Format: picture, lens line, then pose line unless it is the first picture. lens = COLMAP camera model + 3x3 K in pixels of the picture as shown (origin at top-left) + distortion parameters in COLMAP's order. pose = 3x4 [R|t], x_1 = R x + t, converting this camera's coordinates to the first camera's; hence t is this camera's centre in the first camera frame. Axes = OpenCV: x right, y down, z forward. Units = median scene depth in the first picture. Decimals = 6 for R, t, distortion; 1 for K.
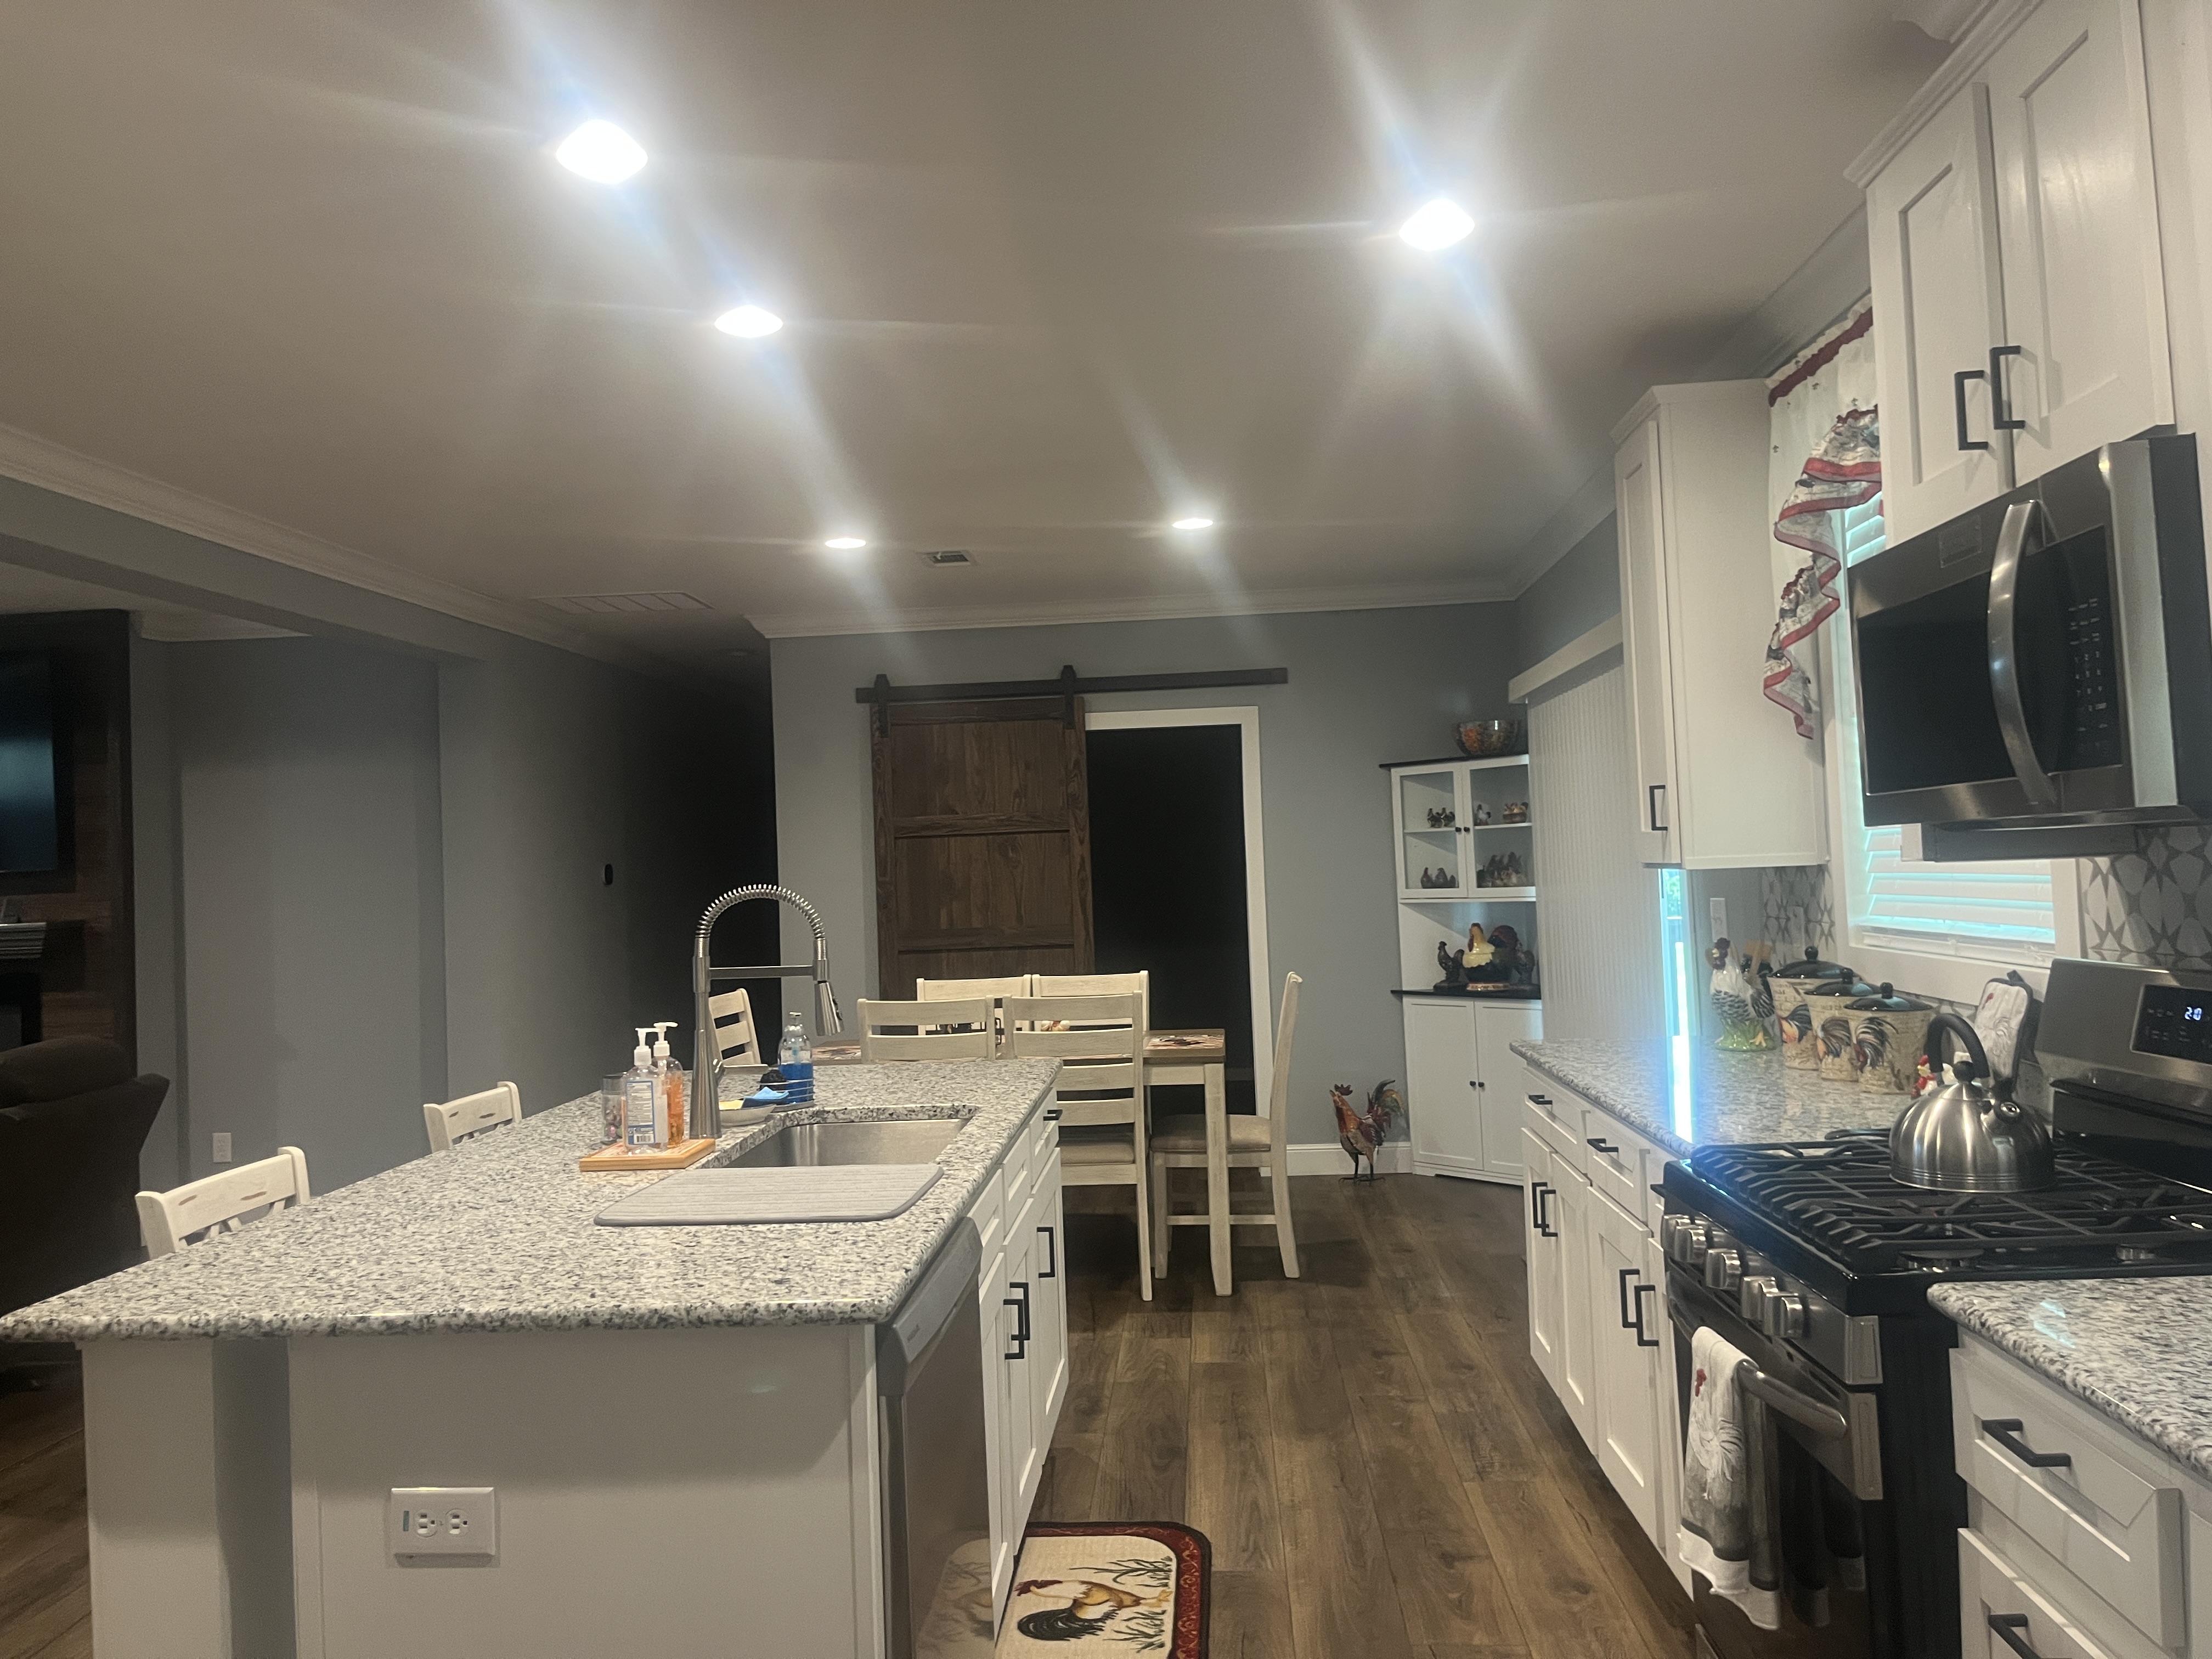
lens RADIAL K [[1683.3, 0, 1090.8], [0, 1683.3, 805.1], [0, 0, 1]] dist [0.065525, -0.083552]
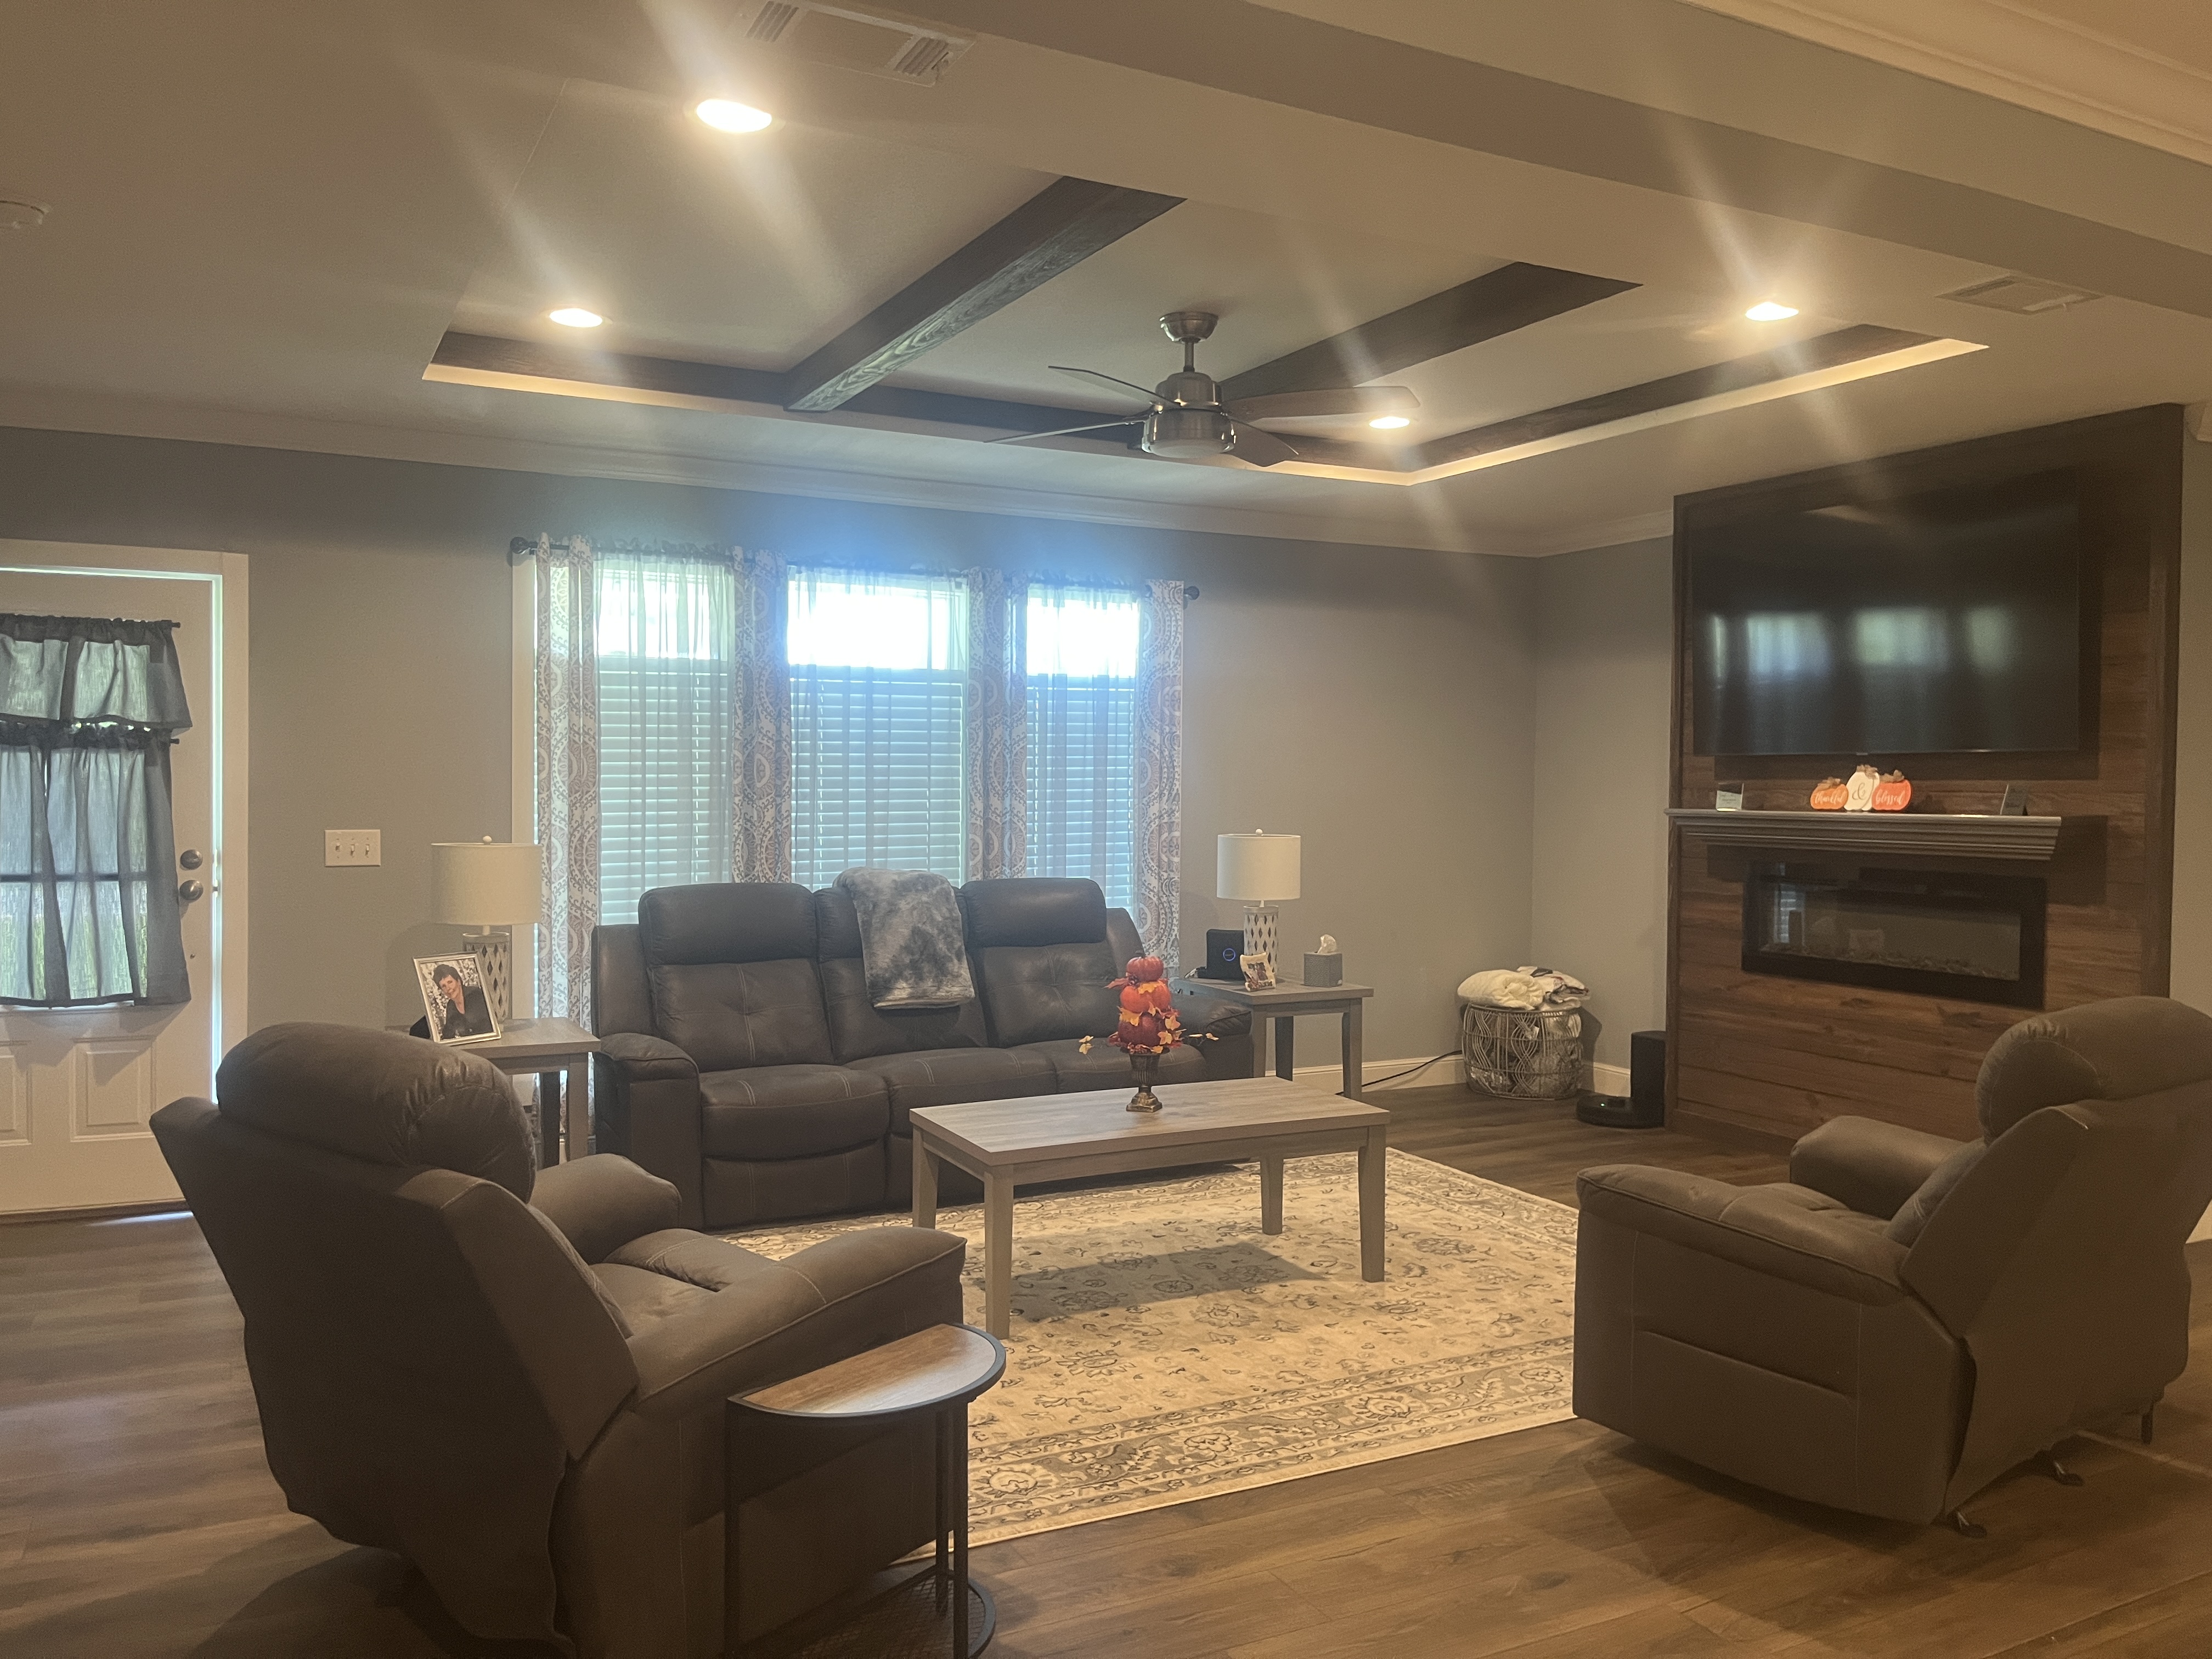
lens RADIAL K [[1683.3, 0, 1090.8], [0, 1683.3, 805.1], [0, 0, 1]] dist [0.065525, -0.083552]
pose [[0.529466, 0.055336, -0.846525, -0.162461], [0.004239, 0.997685, 0.067868, 0.007126], [0.848321, -0.039523, 0.528005, 0.180325]]
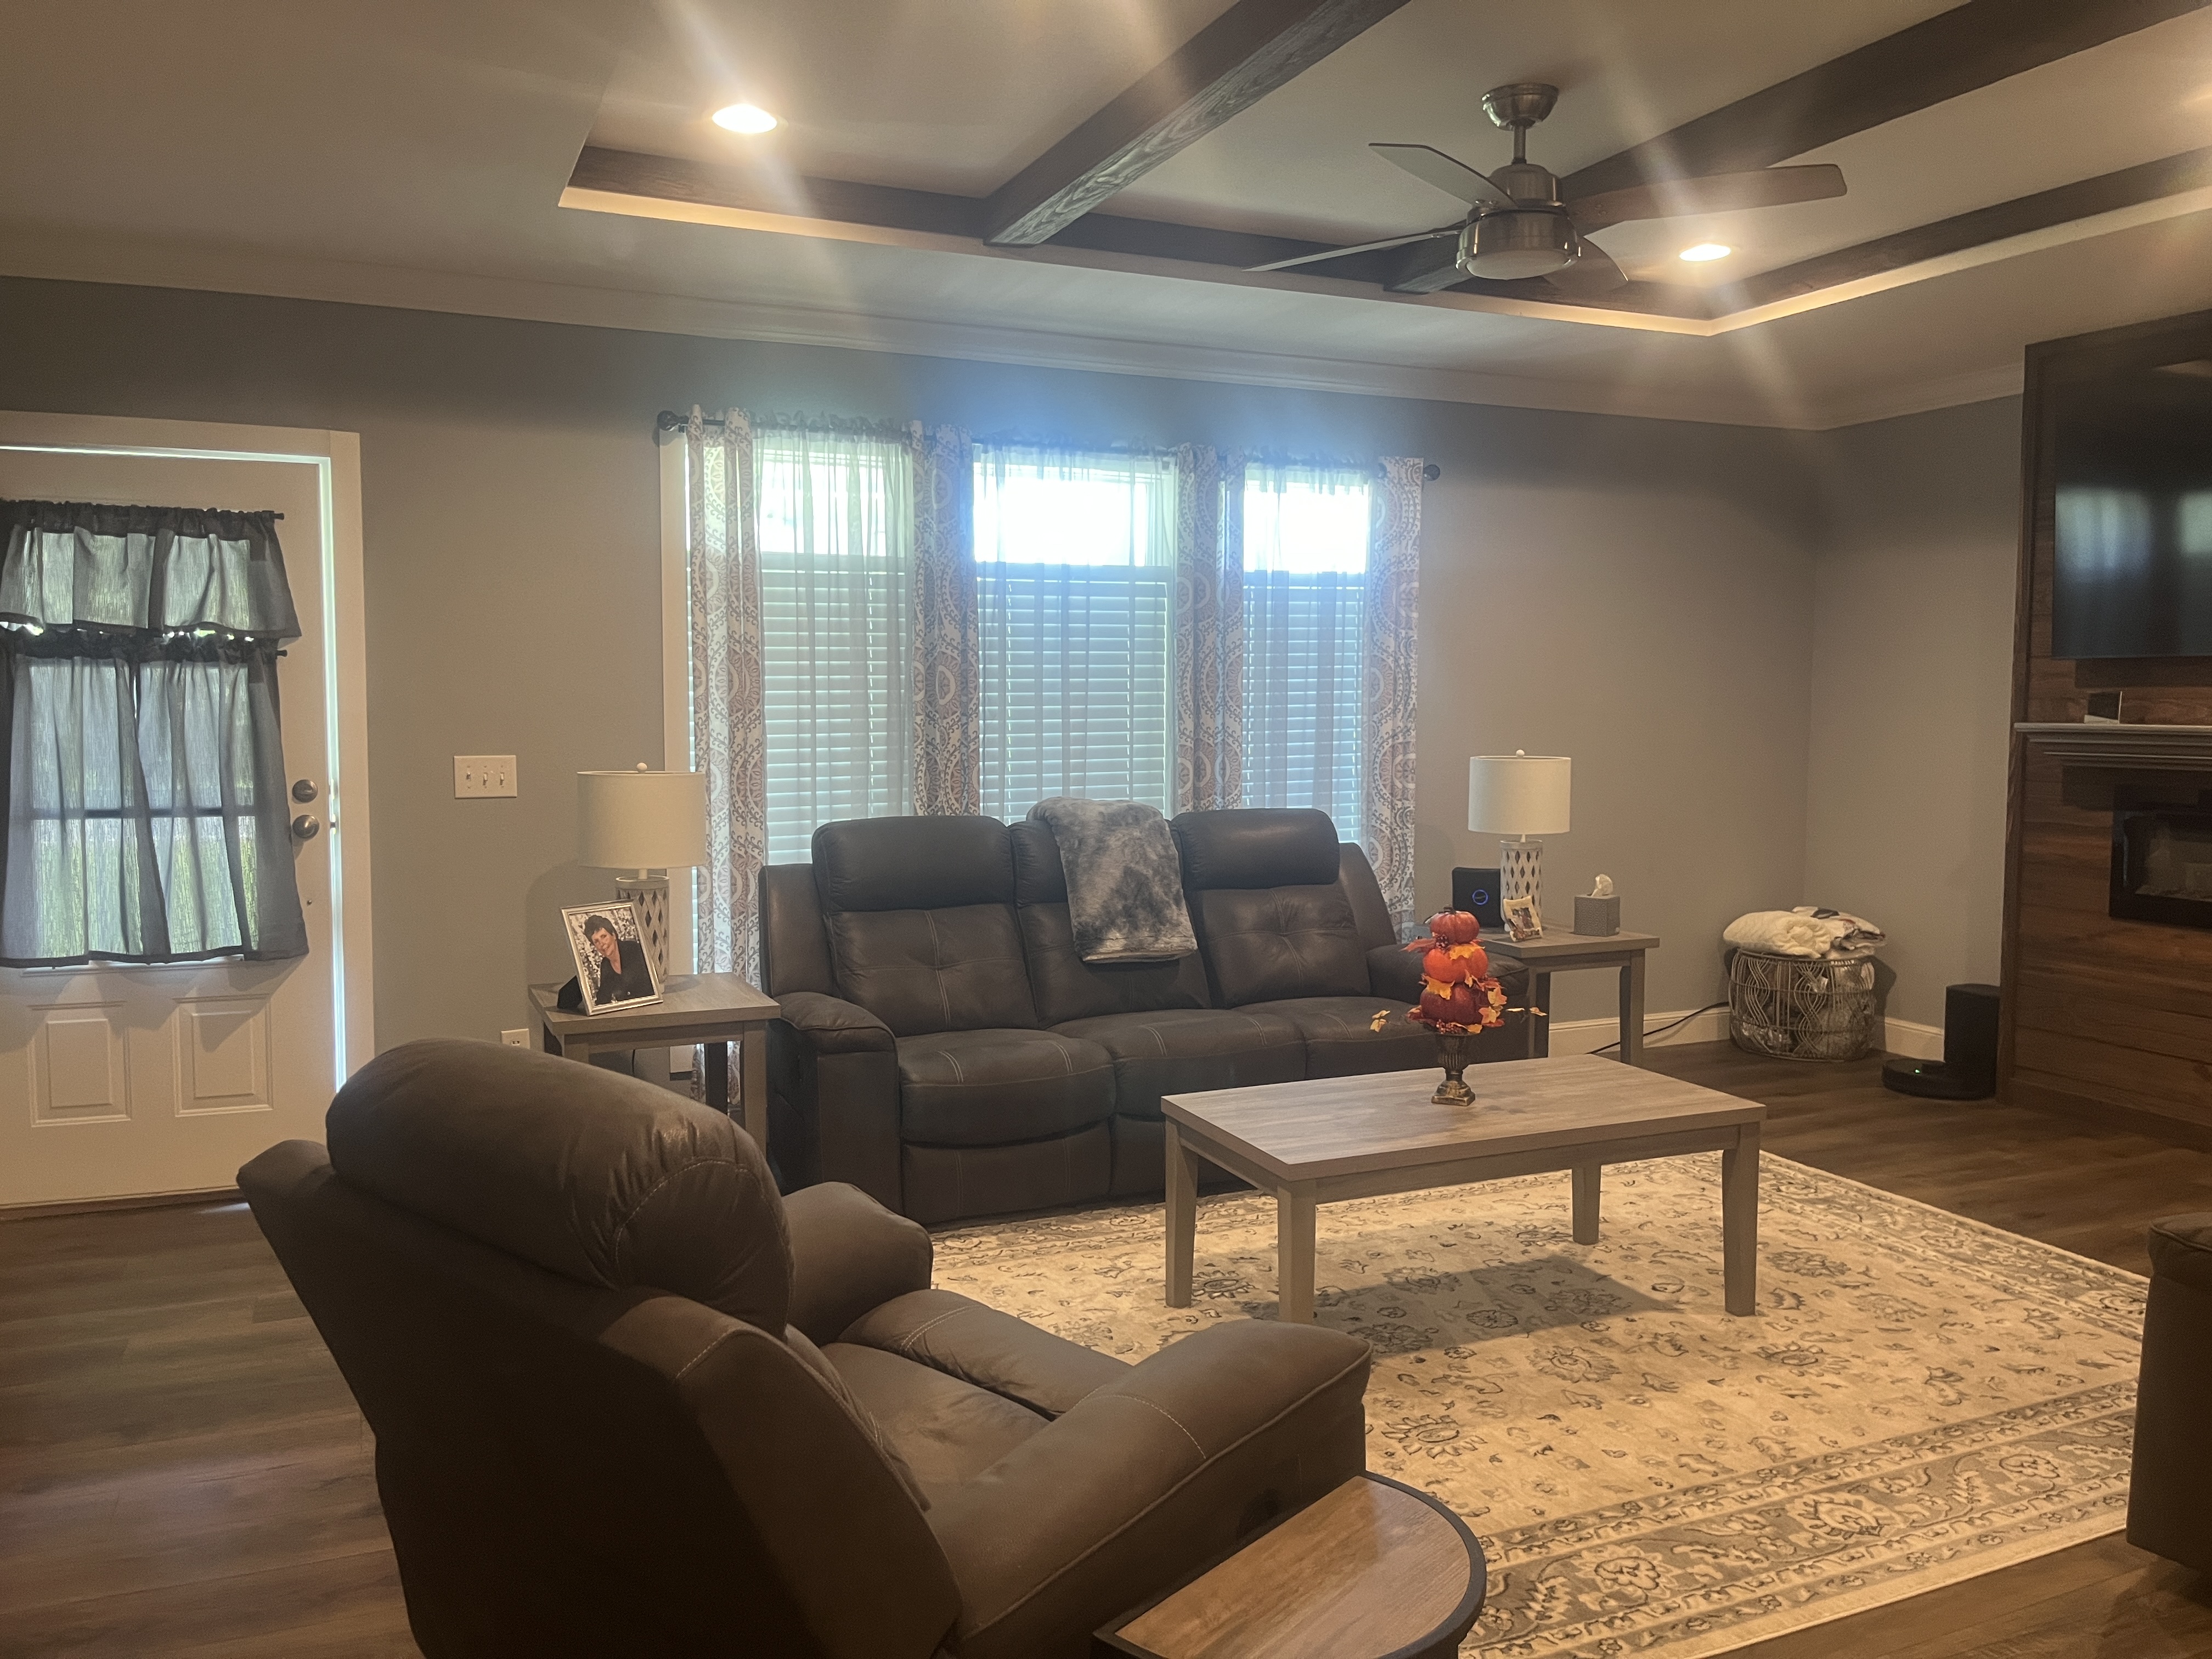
lens RADIAL K [[1683.3, 0, 1090.8], [0, 1683.3, 805.1], [0, 0, 1]] dist [0.065525, -0.083552]
pose [[0.478866, 0.094906, -0.872743, -0.294526], [0.013338, 0.993238, 0.115328, 0.014919], [0.877786, -0.066867, 0.474362, 0.194366]]
